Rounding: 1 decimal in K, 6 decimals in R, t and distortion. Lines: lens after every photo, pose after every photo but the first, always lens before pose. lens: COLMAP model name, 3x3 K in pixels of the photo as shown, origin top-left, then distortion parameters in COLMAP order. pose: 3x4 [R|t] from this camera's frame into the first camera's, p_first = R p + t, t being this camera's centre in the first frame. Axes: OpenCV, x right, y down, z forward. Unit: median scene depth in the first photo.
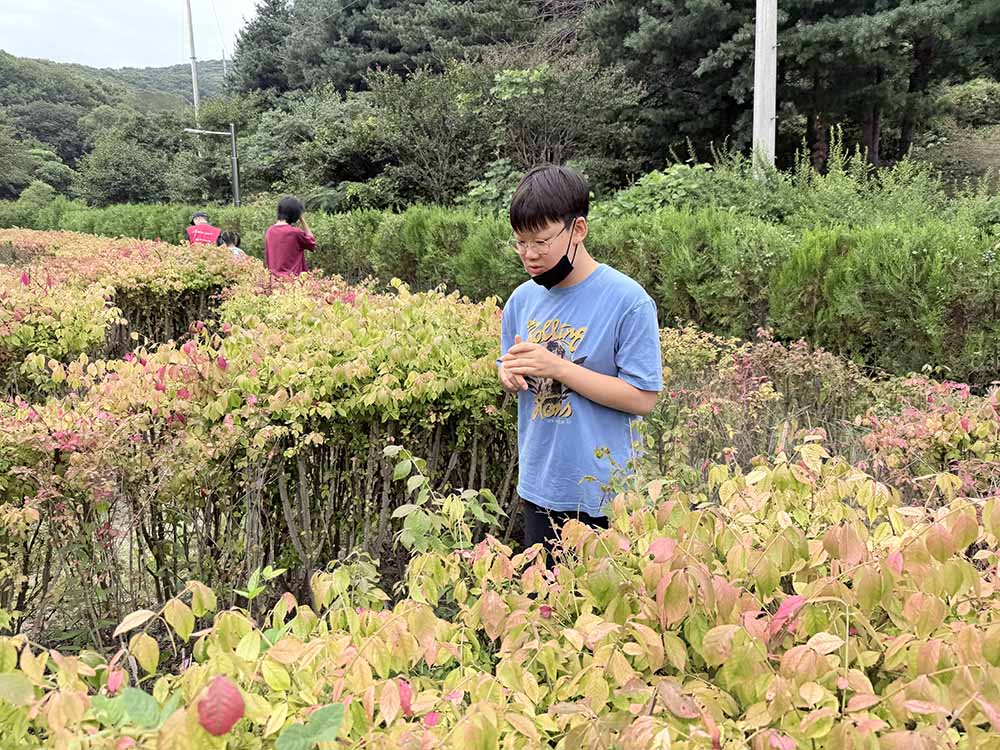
lens RADIAL K [[699.8, 0, 508.0], [0, 699.8, 392.5], [0, 0, 1]] dist [0.033671, -0.038399]
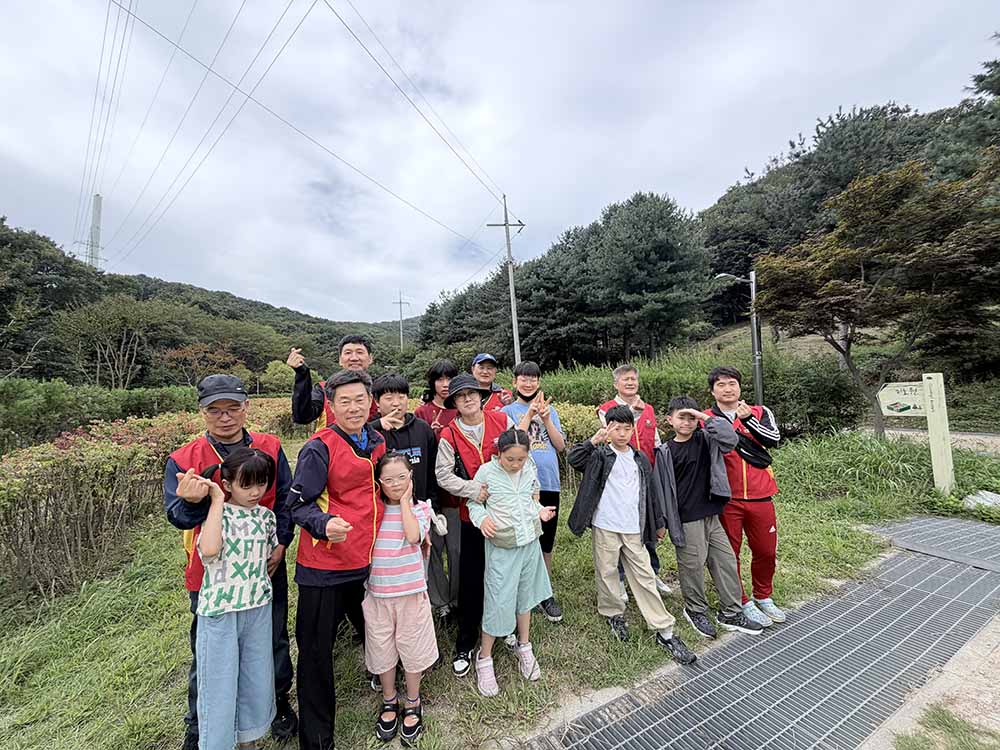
lens RADIAL K [[396.1, 0, 500.0], [0, 396.1, 375.0], [0, 0, 1]] dist [-0.001241, 0.000036]
pose [[0.982089, -0.049901, -0.181690, 0.374422], [0.000250, 0.964637, -0.263581, 0.154551], [0.188418, 0.258815, 0.947372, -0.613531]]
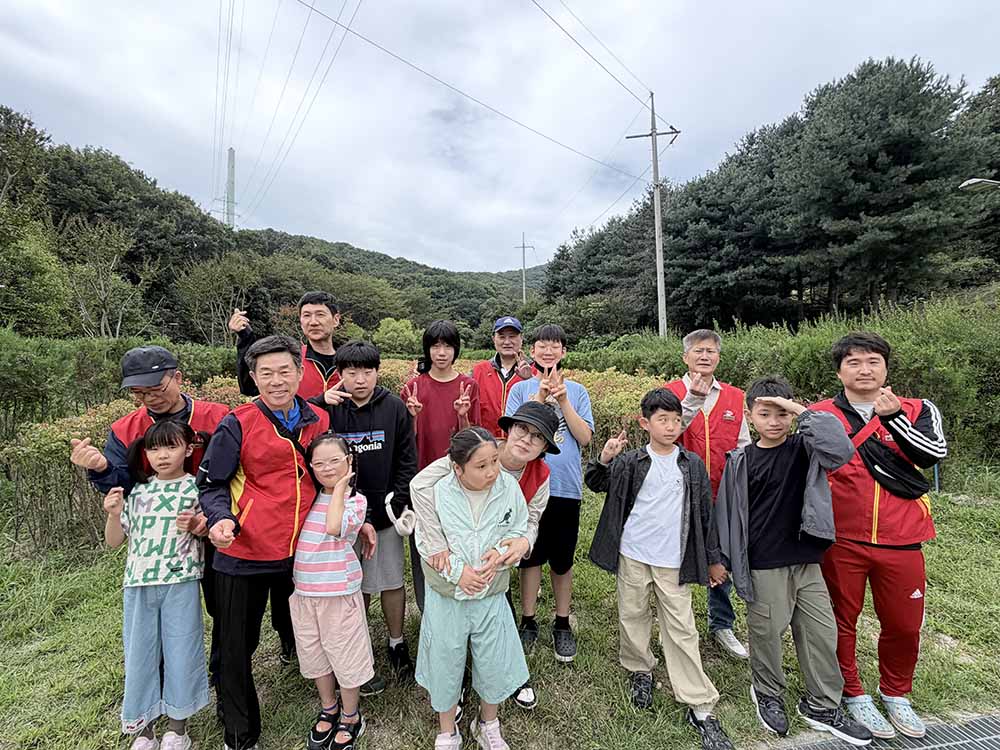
lens RADIAL K [[488.4, 0, 500.0], [0, 488.4, 375.0], [0, 0, 1]] dist [-0.001015, -0.000471]
pose [[0.883436, -0.001668, -0.468549, 0.409795], [-0.089336, 0.981050, -0.171931, 0.149510], [0.459957, 0.193749, 0.866545, -0.594330]]
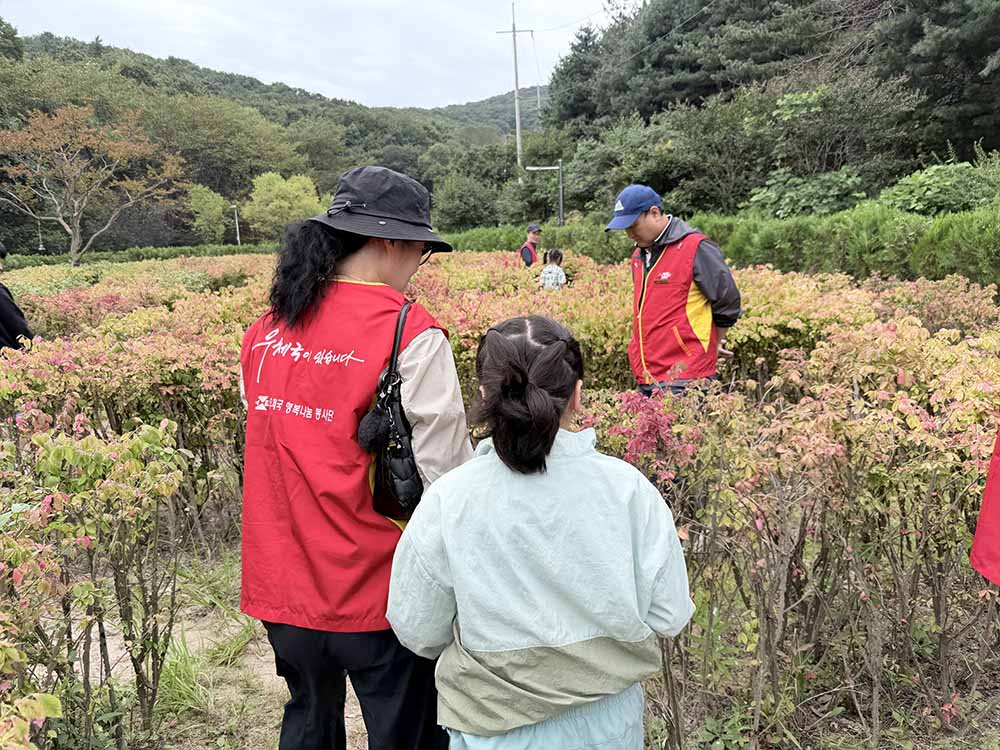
lens RADIAL K [[711.3, 0, 500.0], [0, 711.3, 375.0], [0, 0, 1]] dist [0.146758, -0.267649]
pose [[0.916301, 0.025258, -0.399692, 0.035895], [-0.041207, 0.998658, -0.031359, 0.047350], [0.398364, 0.045204, 0.916113, -0.193114]]
